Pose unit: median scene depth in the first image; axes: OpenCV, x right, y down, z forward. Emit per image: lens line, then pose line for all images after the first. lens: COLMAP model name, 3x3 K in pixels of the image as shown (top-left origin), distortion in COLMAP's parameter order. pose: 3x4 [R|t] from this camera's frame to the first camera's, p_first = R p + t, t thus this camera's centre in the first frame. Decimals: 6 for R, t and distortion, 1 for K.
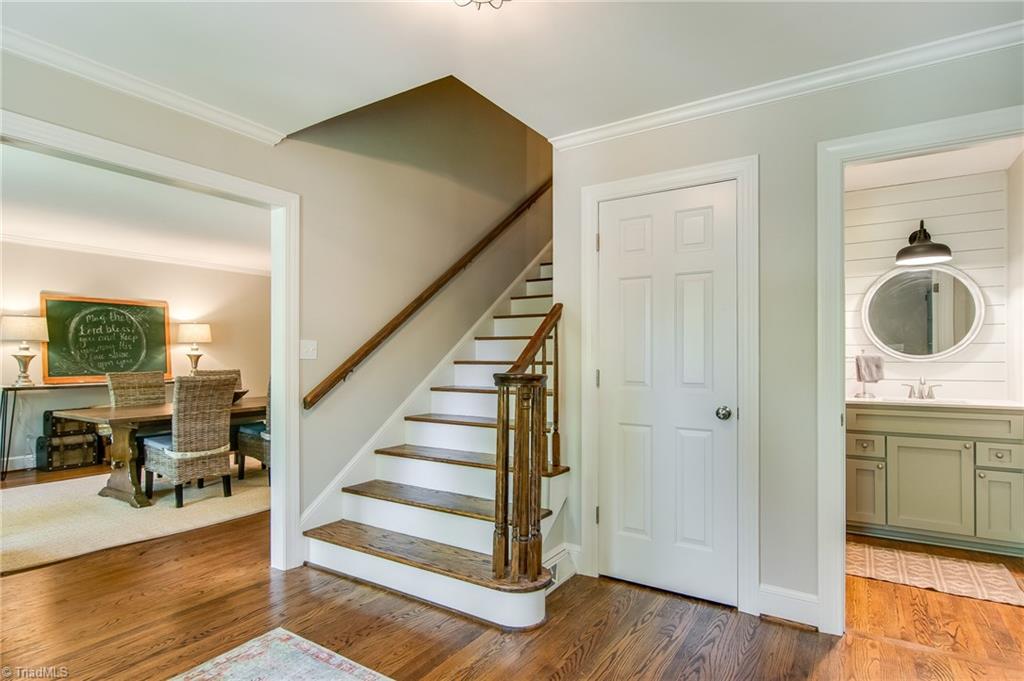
lens RADIAL K [[543.3, 0, 515.1], [0, 543.3, 349.7], [0, 0, 1]] dist [-0.004355, -0.006533]
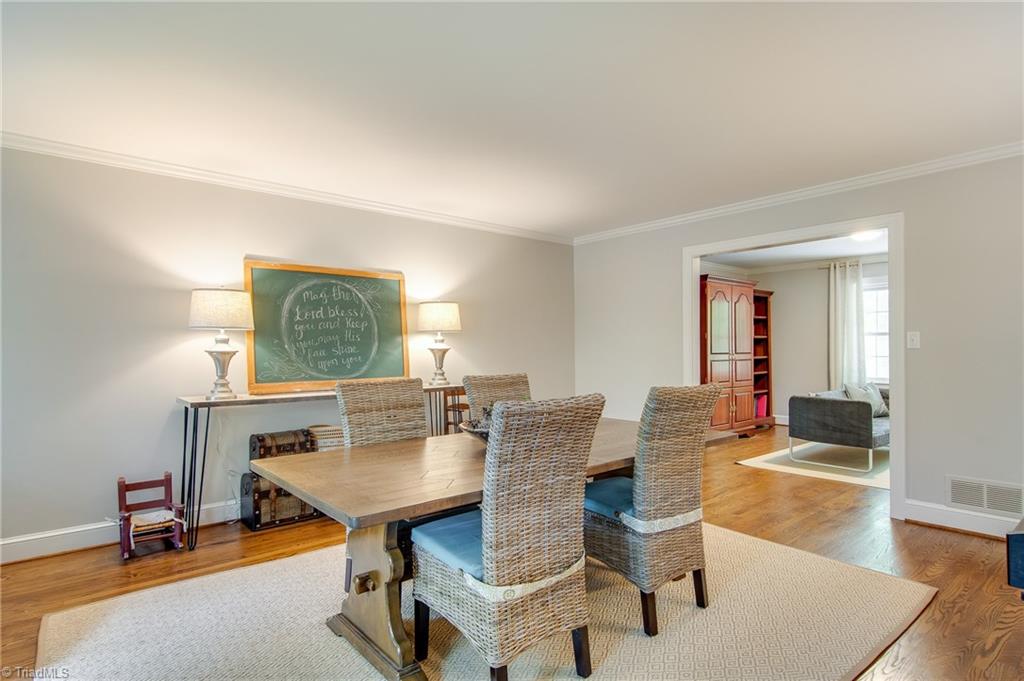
lens RADIAL K [[543.3, 0, 509.1], [0, 543.3, 341.3], [0, 0, 1]] dist [-0.004355, -0.006533]
pose [[0.953381, -0.010460, -0.301587, -0.372710], [0.009389, 0.999943, -0.005002, 0.004868], [0.301623, 0.001937, 0.953425, 0.466747]]
